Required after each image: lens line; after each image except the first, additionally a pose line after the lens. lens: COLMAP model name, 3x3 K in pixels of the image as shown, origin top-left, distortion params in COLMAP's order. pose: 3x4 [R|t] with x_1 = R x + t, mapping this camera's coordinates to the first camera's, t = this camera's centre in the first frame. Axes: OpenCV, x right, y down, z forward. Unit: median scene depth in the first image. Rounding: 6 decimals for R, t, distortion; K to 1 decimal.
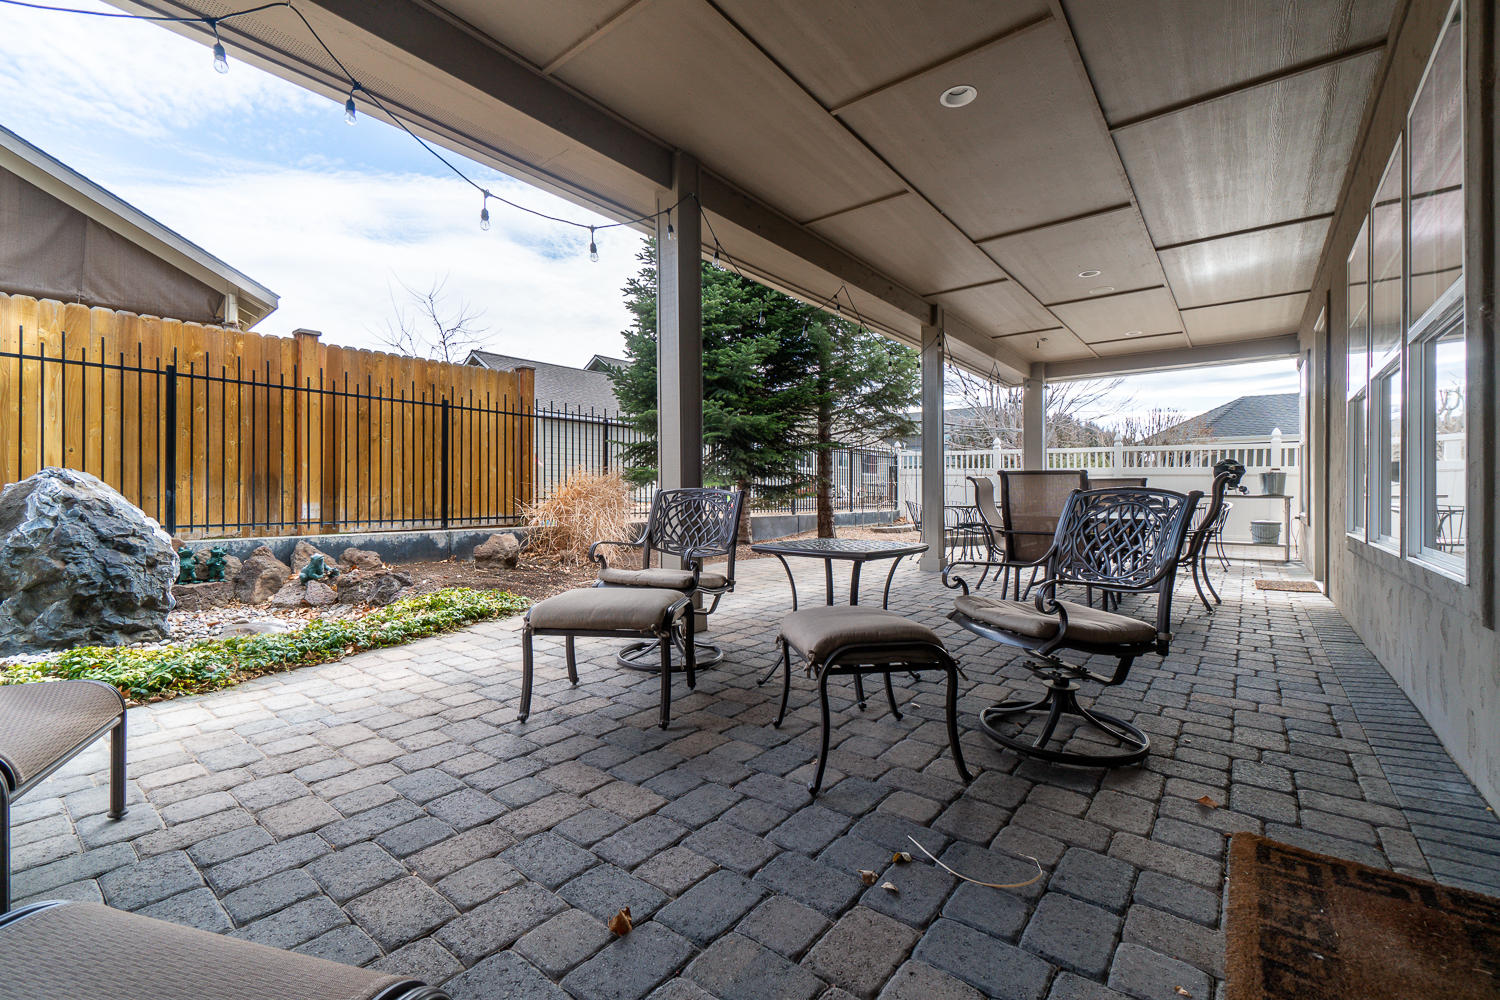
lens RADIAL K [[648.9, 0, 749.4], [0, 648.9, 494.0], [0, 0, 1]] dist [-0.001263, -0.000131]
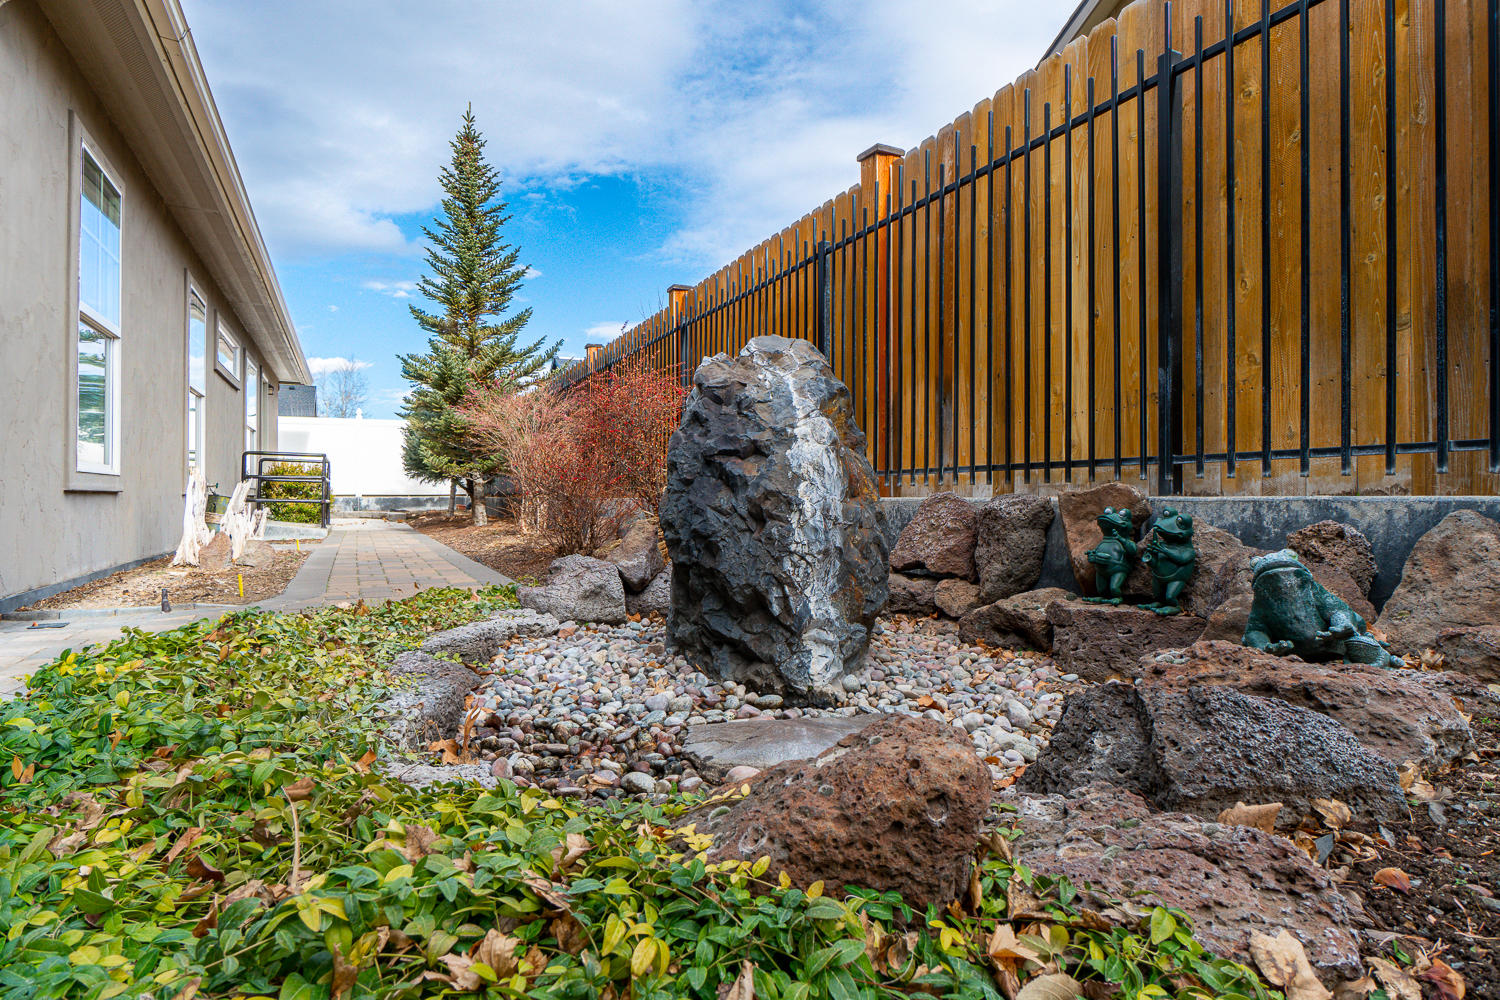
lens RADIAL K [[830.5, 0, 749.8], [0, 830.5, 494.4], [0, 0, 1]] dist [-0.000002, -0.000039]
pose [[-0.451413, -0.000055, -0.892315, -0.407715], [-0.004852, 0.999985, 0.002393, 0.090878], [0.892302, 0.005409, -0.451406, 1.241054]]
